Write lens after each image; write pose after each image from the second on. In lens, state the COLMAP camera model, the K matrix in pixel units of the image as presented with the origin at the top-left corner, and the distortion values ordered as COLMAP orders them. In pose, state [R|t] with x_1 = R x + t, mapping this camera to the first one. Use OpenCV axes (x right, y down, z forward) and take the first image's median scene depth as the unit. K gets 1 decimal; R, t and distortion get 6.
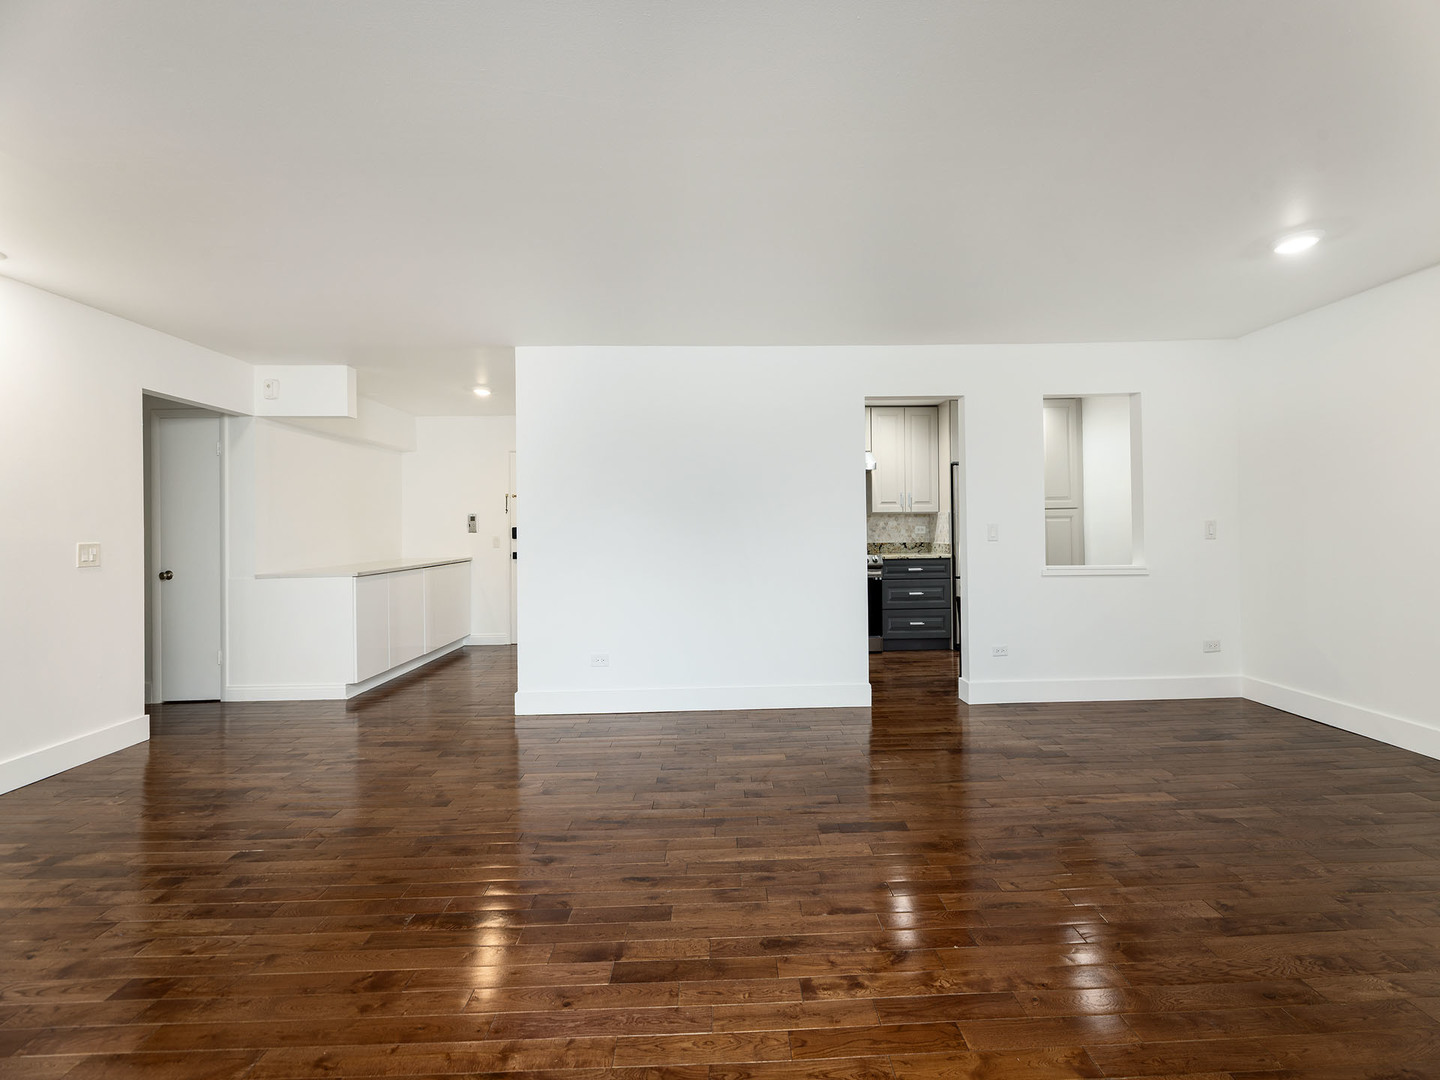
lens RADIAL K [[583.9, 0, 732.1], [0, 583.9, 529.0], [0, 0, 1]] dist [-0.001343, -0.000330]
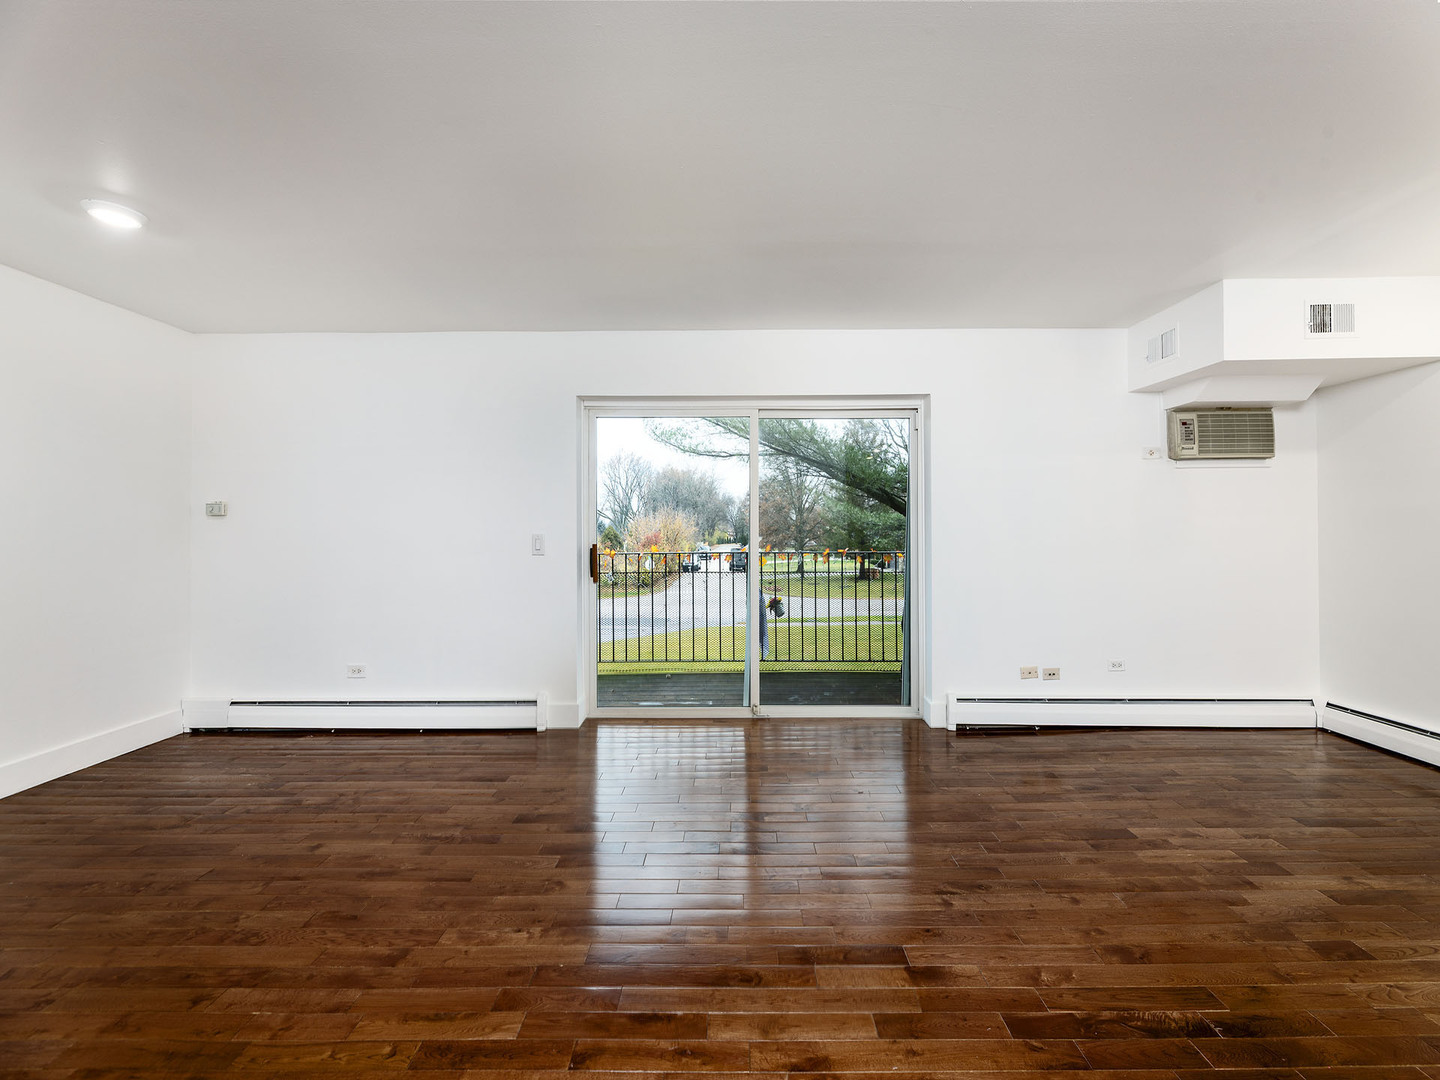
lens RADIAL K [[588.9, 0, 731.1], [0, 588.9, 531.3], [0, 0, 1]] dist [-0.000932, -0.000121]
pose [[-0.999117, 0.016301, 0.038733, 0.022402], [0.016049, 0.999848, -0.006822, -0.002620], [-0.038838, -0.006194, -0.999226, 0.845453]]
